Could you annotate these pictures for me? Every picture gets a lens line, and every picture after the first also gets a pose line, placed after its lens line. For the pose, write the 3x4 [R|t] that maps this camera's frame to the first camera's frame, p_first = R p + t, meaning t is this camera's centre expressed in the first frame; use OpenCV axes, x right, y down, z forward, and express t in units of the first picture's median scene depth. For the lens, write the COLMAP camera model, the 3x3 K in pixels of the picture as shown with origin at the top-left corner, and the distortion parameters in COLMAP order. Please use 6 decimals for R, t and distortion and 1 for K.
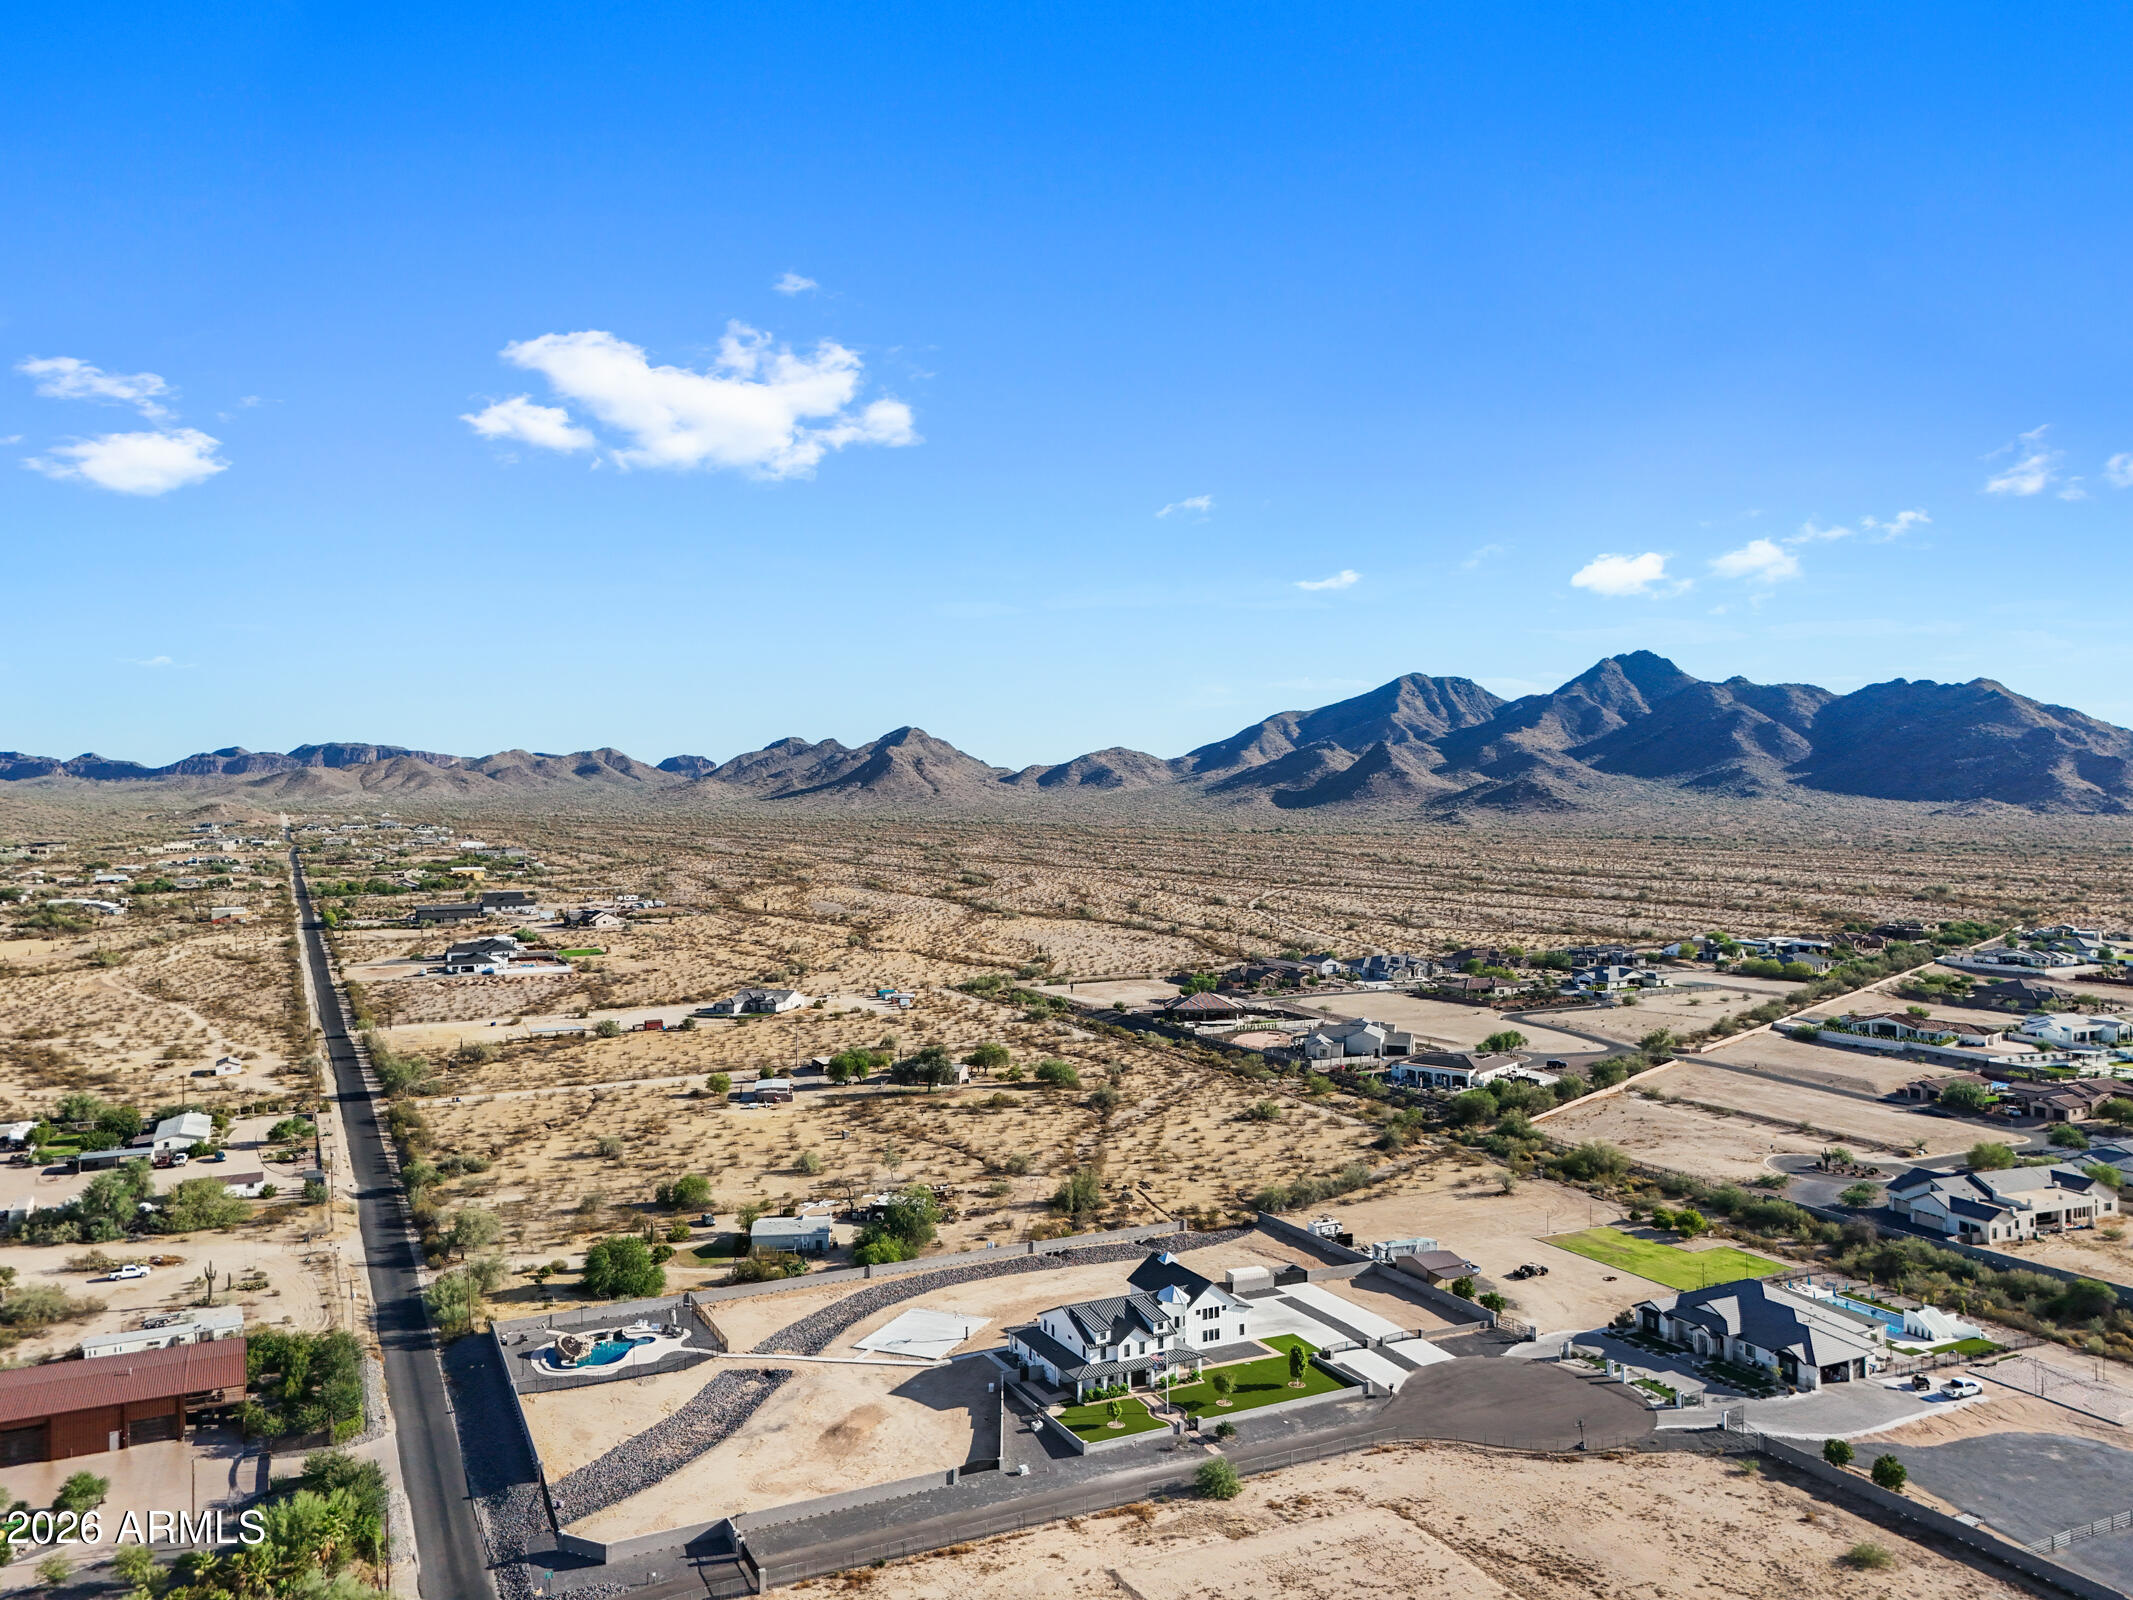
lens RADIAL K [[1576.6, 0, 1062.9], [0, 1576.6, 808.1], [0, 0, 1]] dist [0.061247, -0.046316]
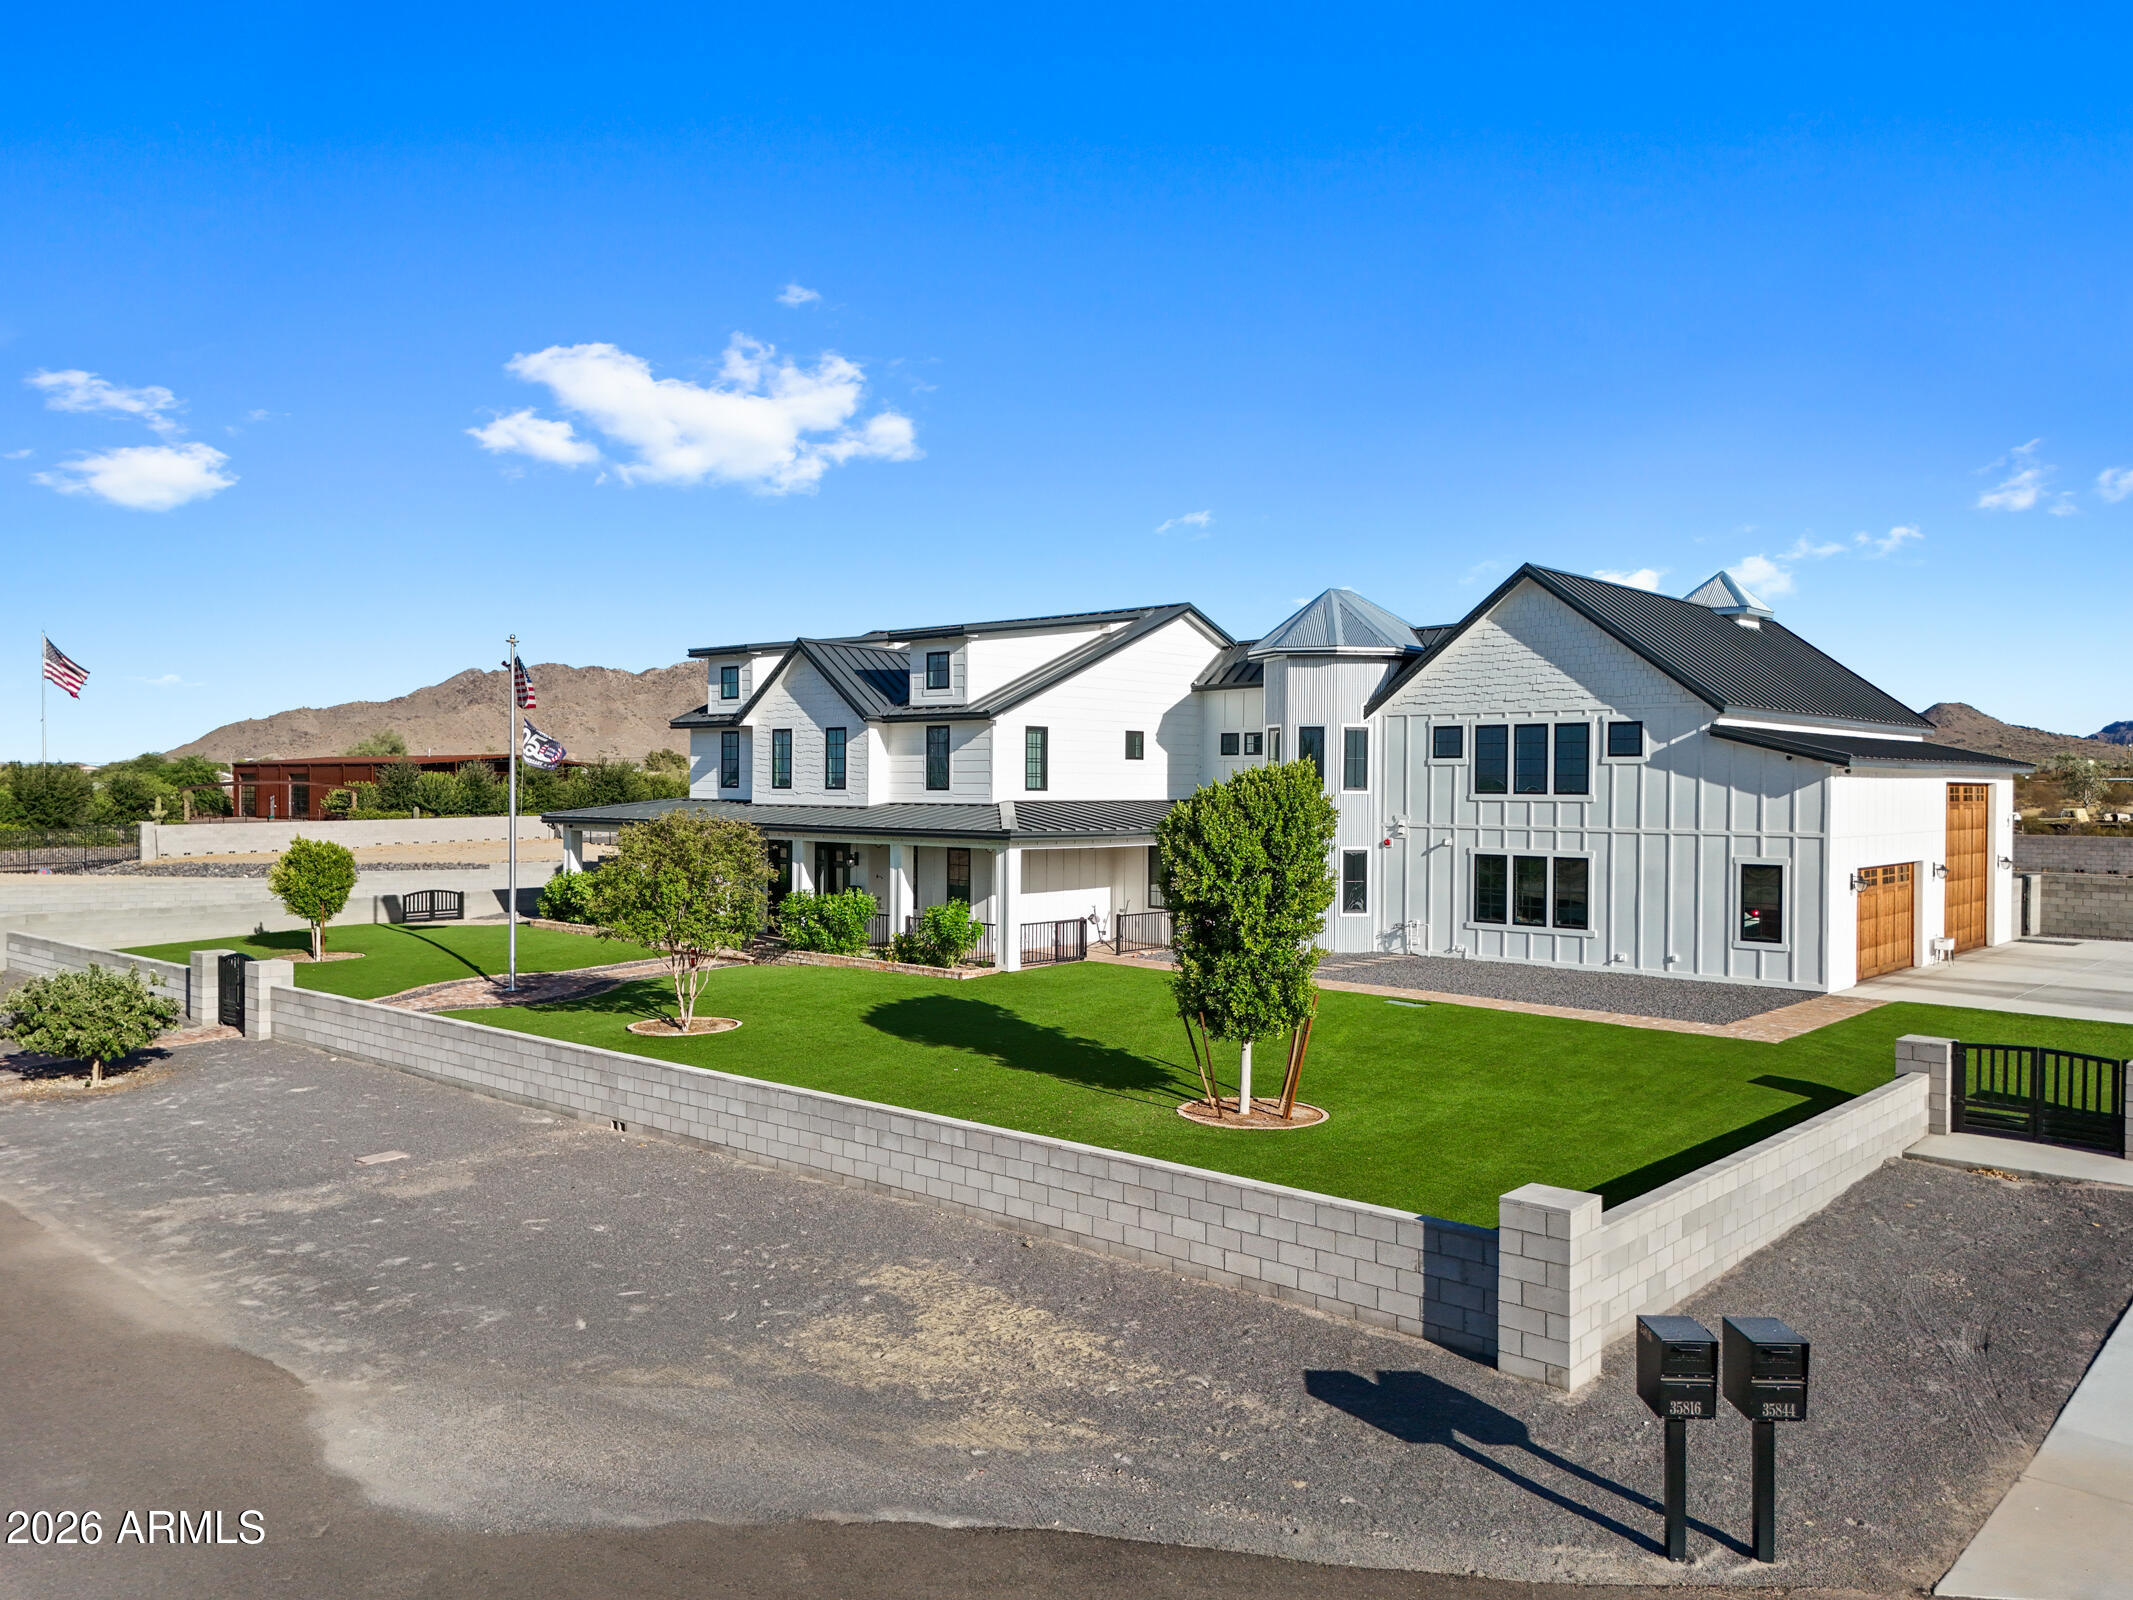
lens RADIAL K [[1576.6, 0, 1062.9], [0, 1576.6, 808.1], [0, 0, 1]] dist [0.061247, -0.046316]
pose [[0.360512, 0.019880, -0.932543, 0.167715], [-0.012891, 0.999784, 0.016330, 0.234967], [0.932665, 0.006134, 0.360691, 0.655181]]
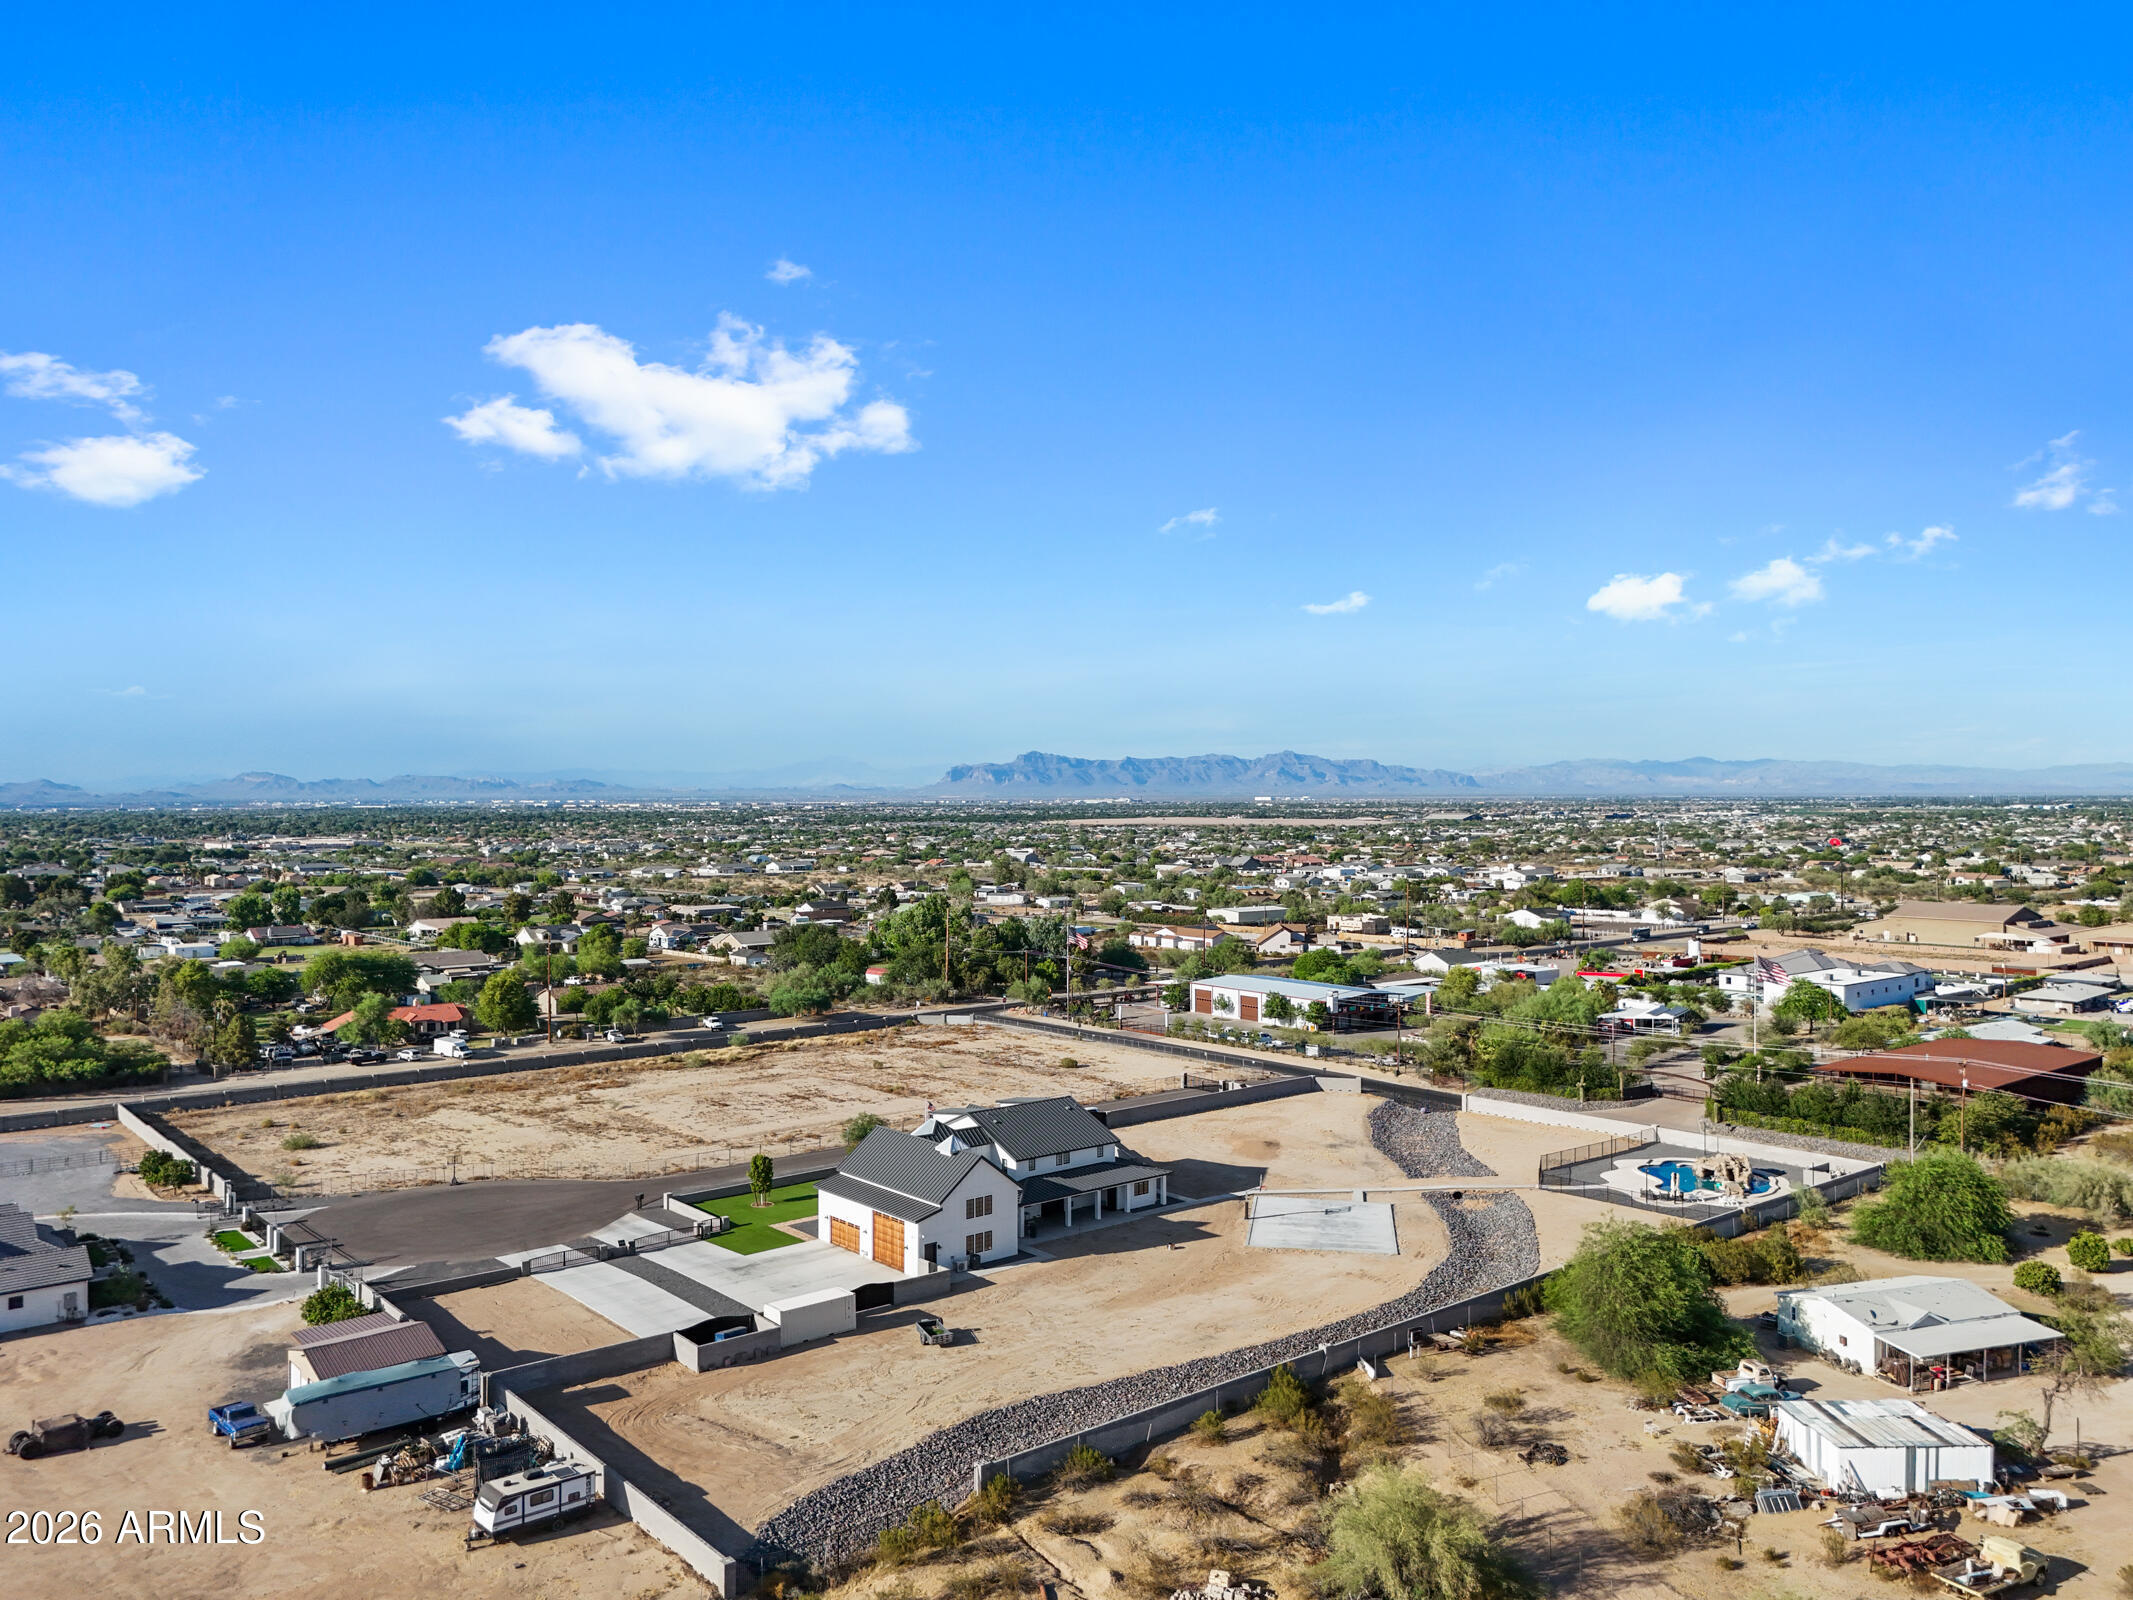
lens RADIAL K [[1578.3, 0, 1062.5], [0, 1578.3, 791.6], [0, 0, 1]] dist [0.067736, -0.059744]
pose [[-0.973682, 0.006310, -0.227824, 0.123348], [0.005466, 0.999976, 0.004336, 0.113781], [0.227846, 0.002977, -0.973693, 1.217676]]
